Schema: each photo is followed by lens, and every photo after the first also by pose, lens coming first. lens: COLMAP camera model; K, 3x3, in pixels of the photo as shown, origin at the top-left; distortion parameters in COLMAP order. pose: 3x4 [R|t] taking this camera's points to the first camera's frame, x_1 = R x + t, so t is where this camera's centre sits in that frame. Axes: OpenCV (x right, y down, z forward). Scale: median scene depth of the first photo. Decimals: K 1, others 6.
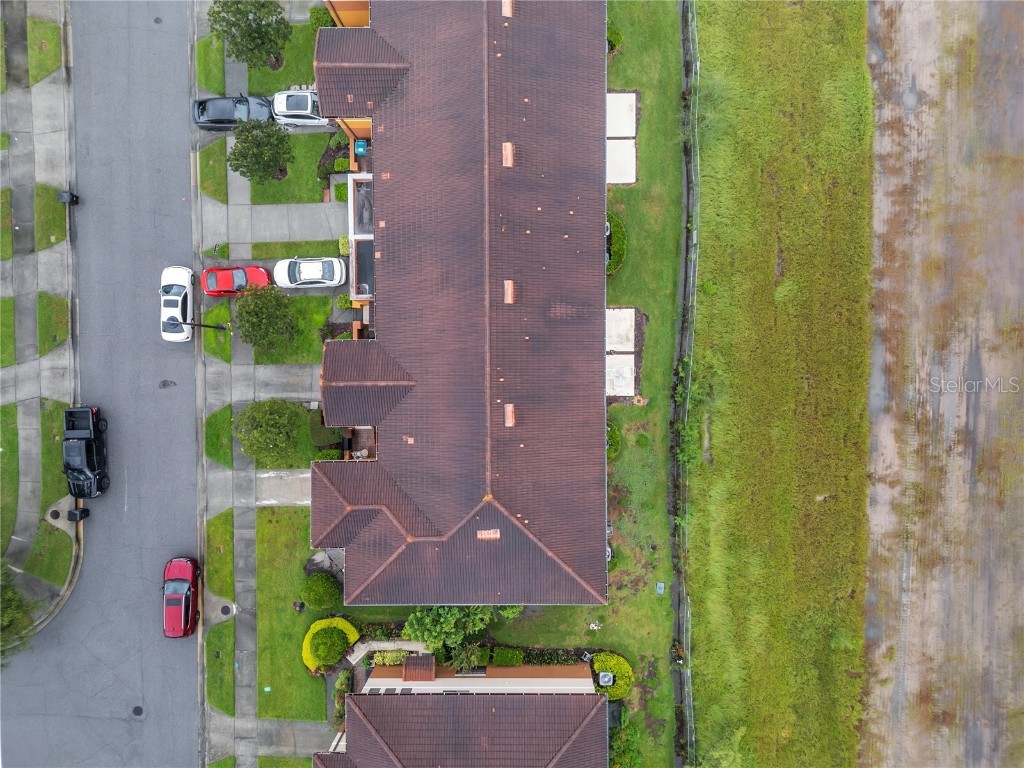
lens RADIAL K [[713.9, 0, 513.3], [0, 713.9, 383.2], [0, 0, 1]] dist [0.053548, -0.046021]
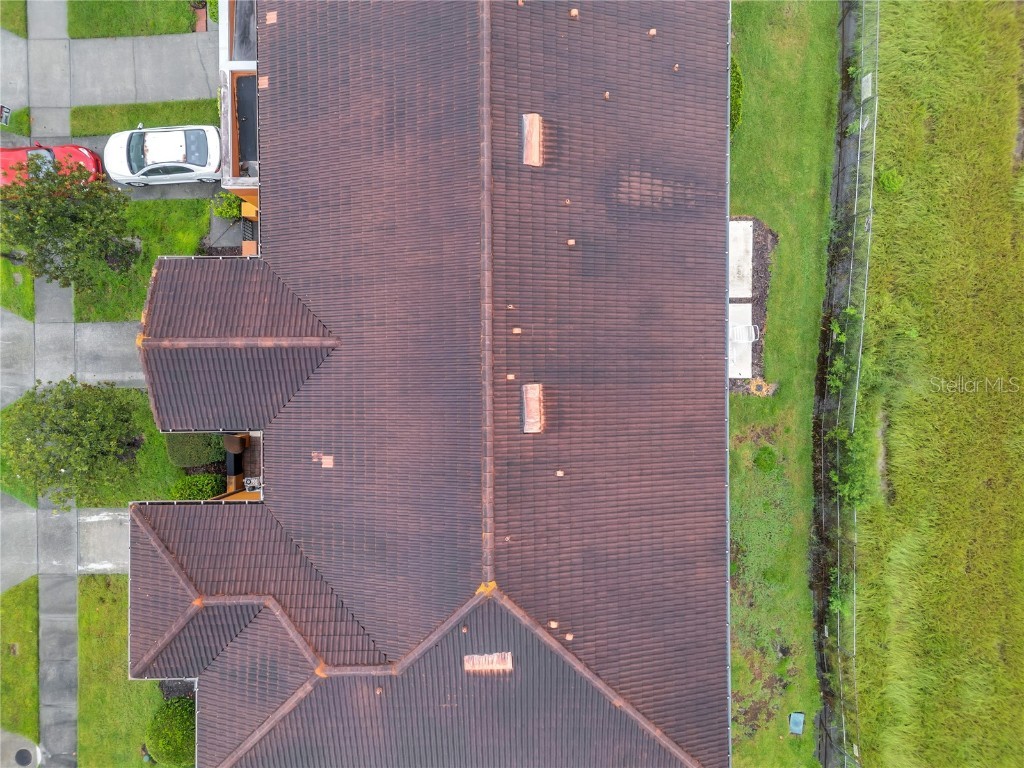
lens RADIAL K [[713.9, 0, 510.7], [0, 713.9, 384.3], [0, 0, 1]] dist [0.053548, -0.046021]
pose [[0.999980, 0.001241, -0.006127, -0.014408], [-0.001288, 0.999970, -0.007666, 0.027291], [0.006117, 0.007674, 0.999952, 0.444528]]
